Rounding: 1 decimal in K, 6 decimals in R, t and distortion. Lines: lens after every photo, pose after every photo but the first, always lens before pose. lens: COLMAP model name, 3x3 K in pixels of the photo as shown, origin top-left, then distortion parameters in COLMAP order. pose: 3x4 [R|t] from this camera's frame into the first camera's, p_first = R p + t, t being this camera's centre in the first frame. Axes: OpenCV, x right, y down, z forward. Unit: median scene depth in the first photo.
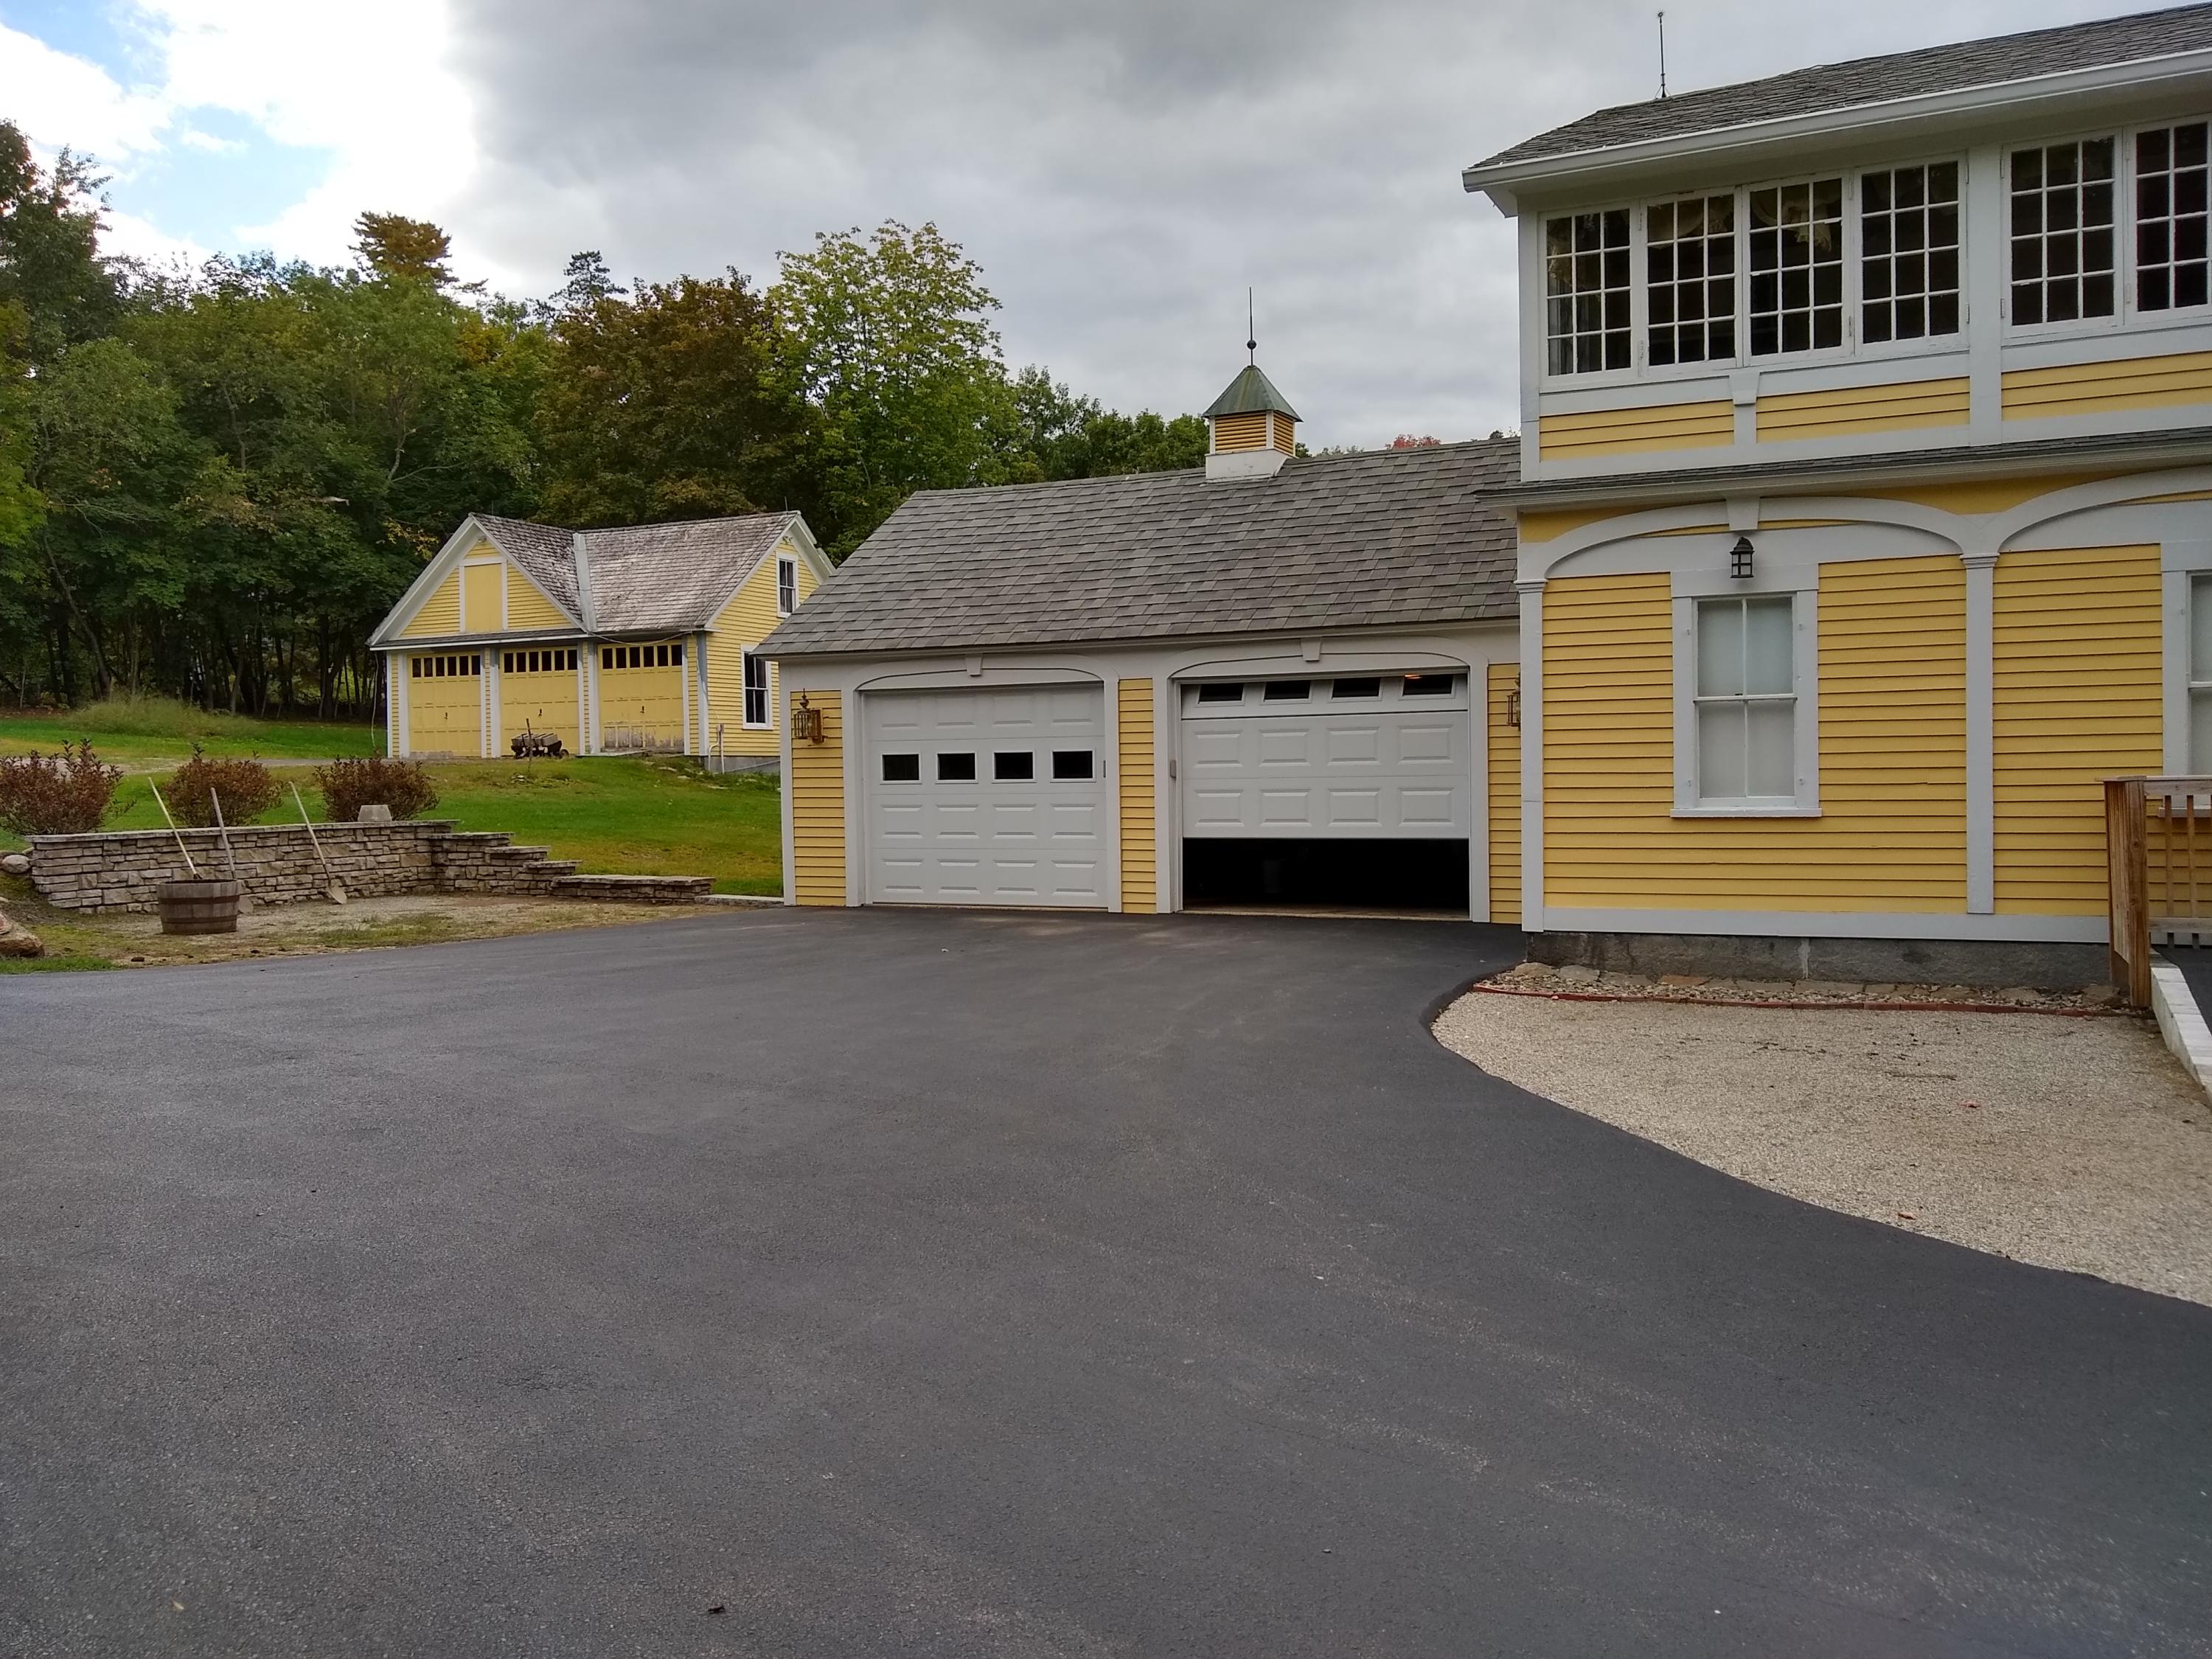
lens RADIAL K [[1903.0, 0, 1105.5], [0, 1903.0, 868.4], [0, 0, 1]] dist [-0.152287, 0.310557]
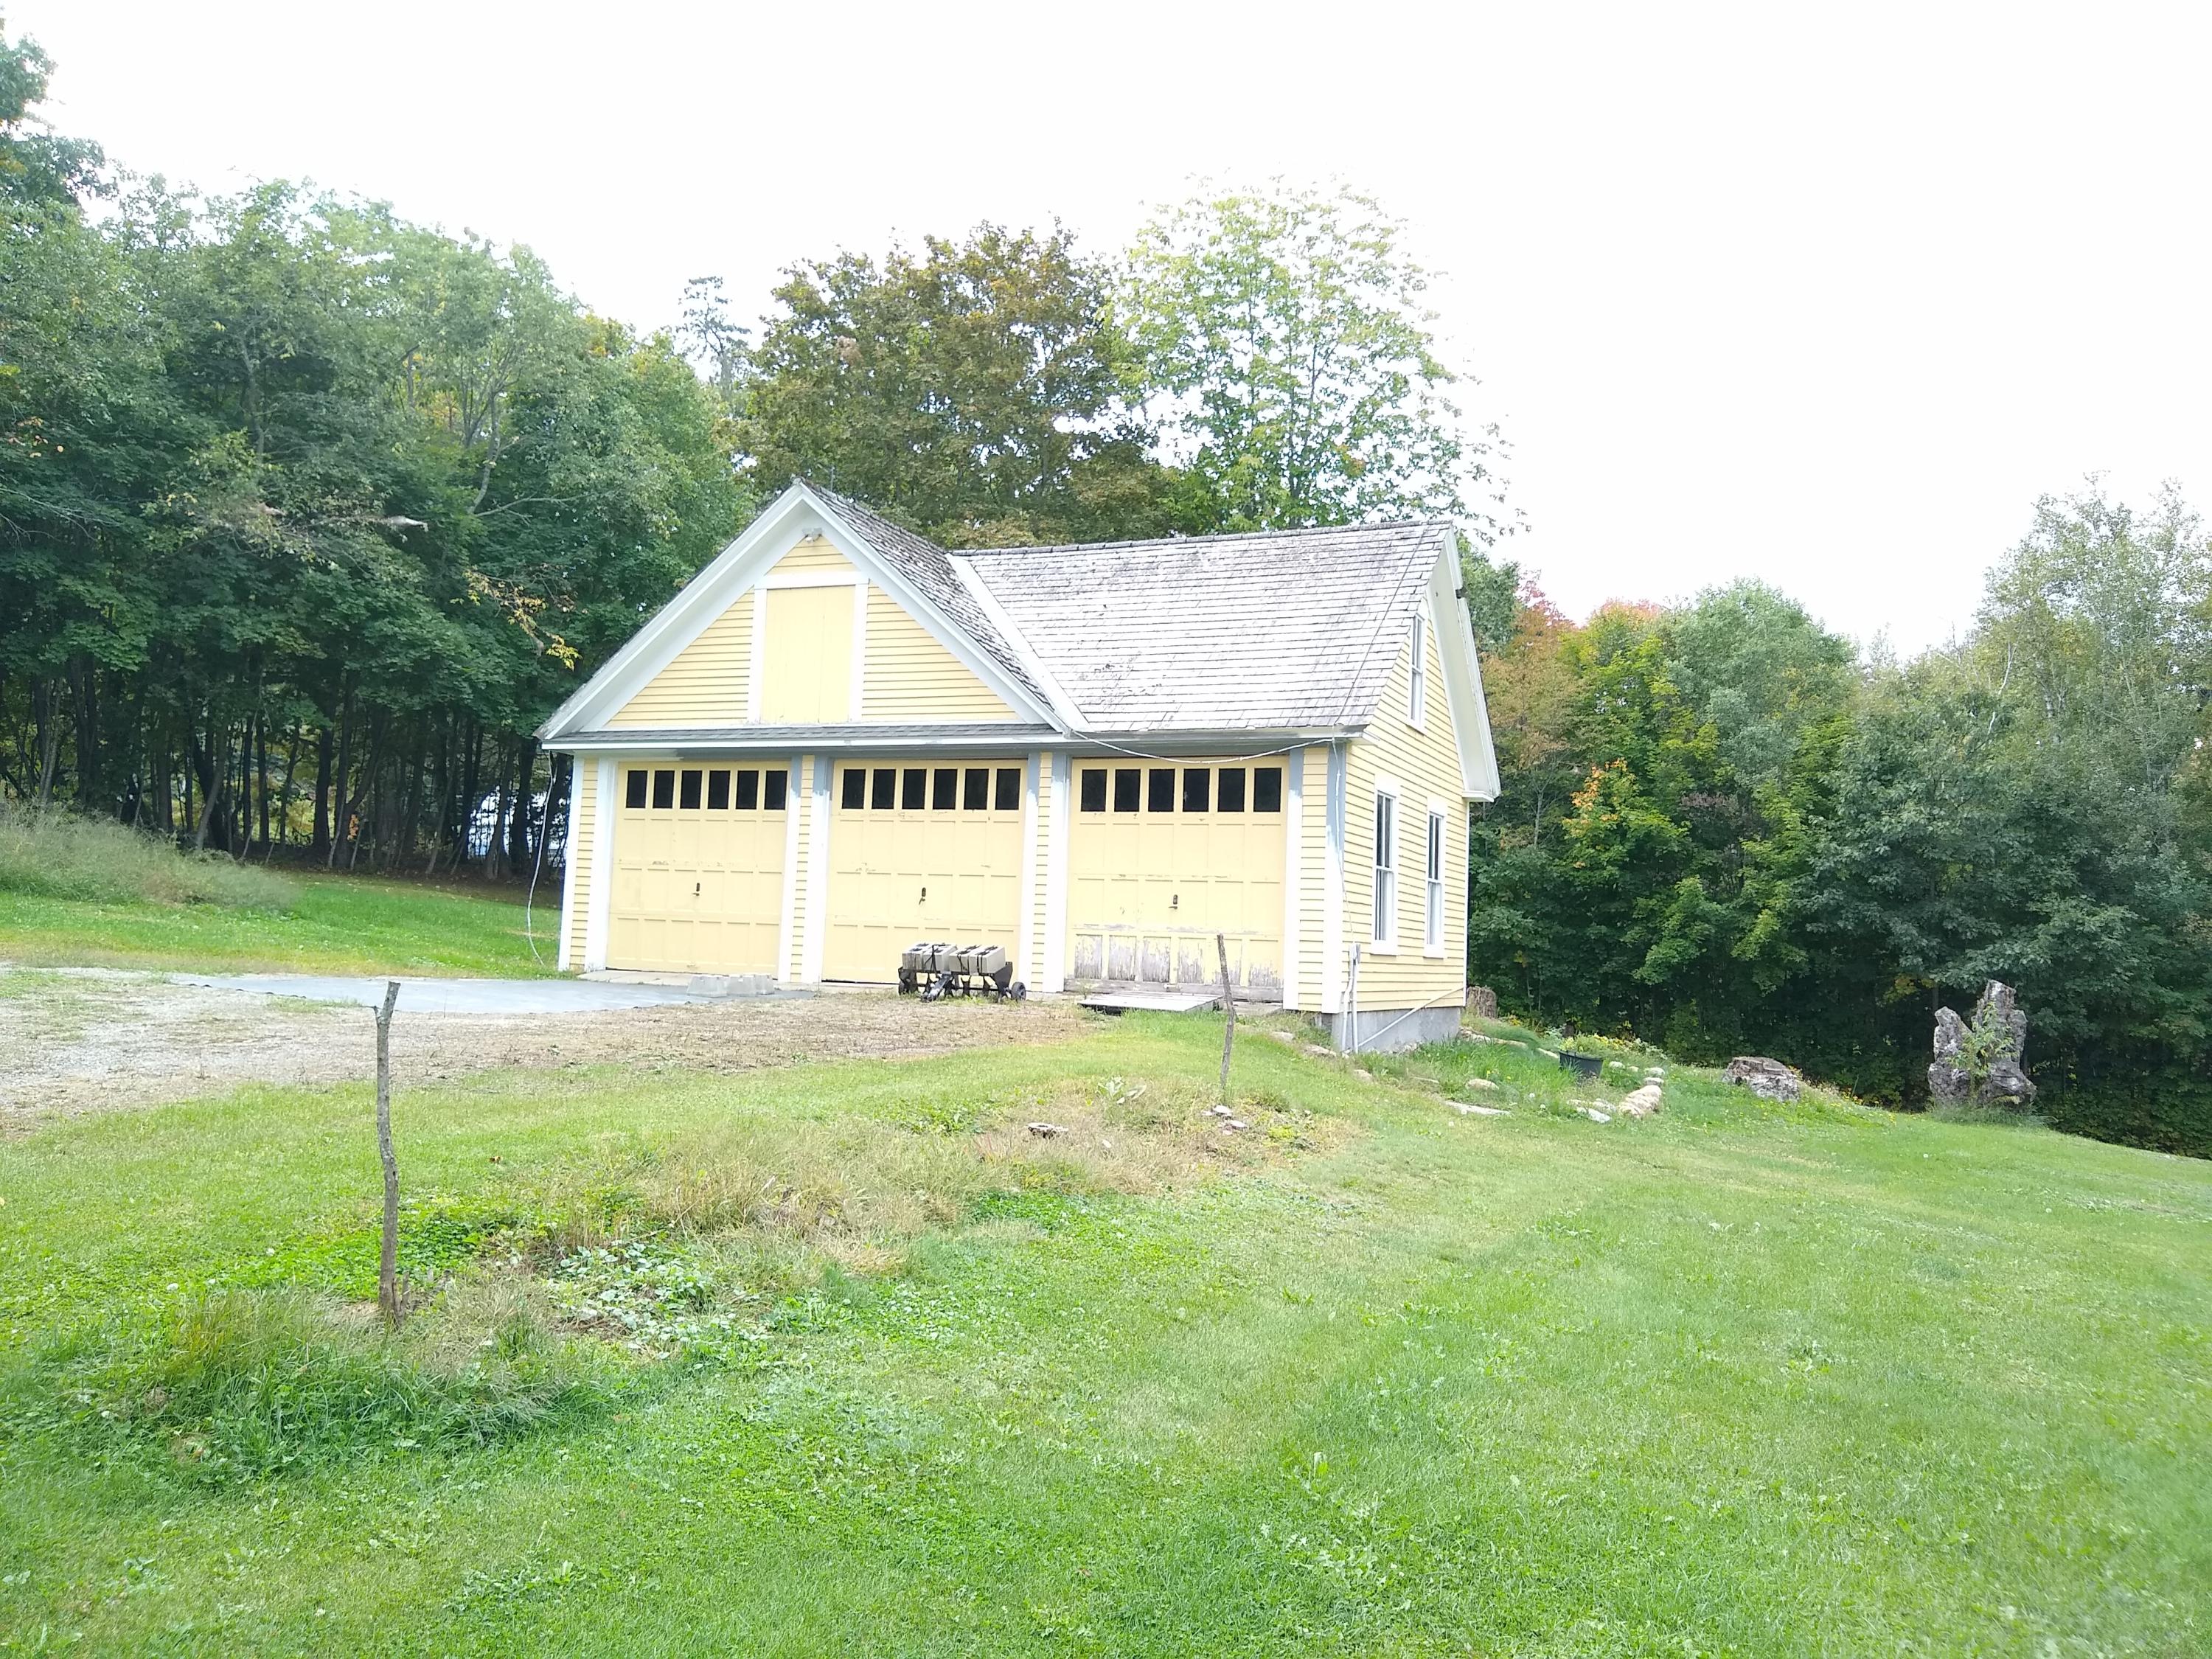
lens RADIAL K [[1847.8, 0, 1107.2], [0, 1847.8, 825.2], [0, 0, 1]] dist [-0.005505, -0.041613]
pose [[0.997435, 0.050692, 0.050527, -0.267609], [-0.044410, 0.991958, -0.118524, -0.045136], [-0.056128, 0.115976, 0.991665, 0.509082]]
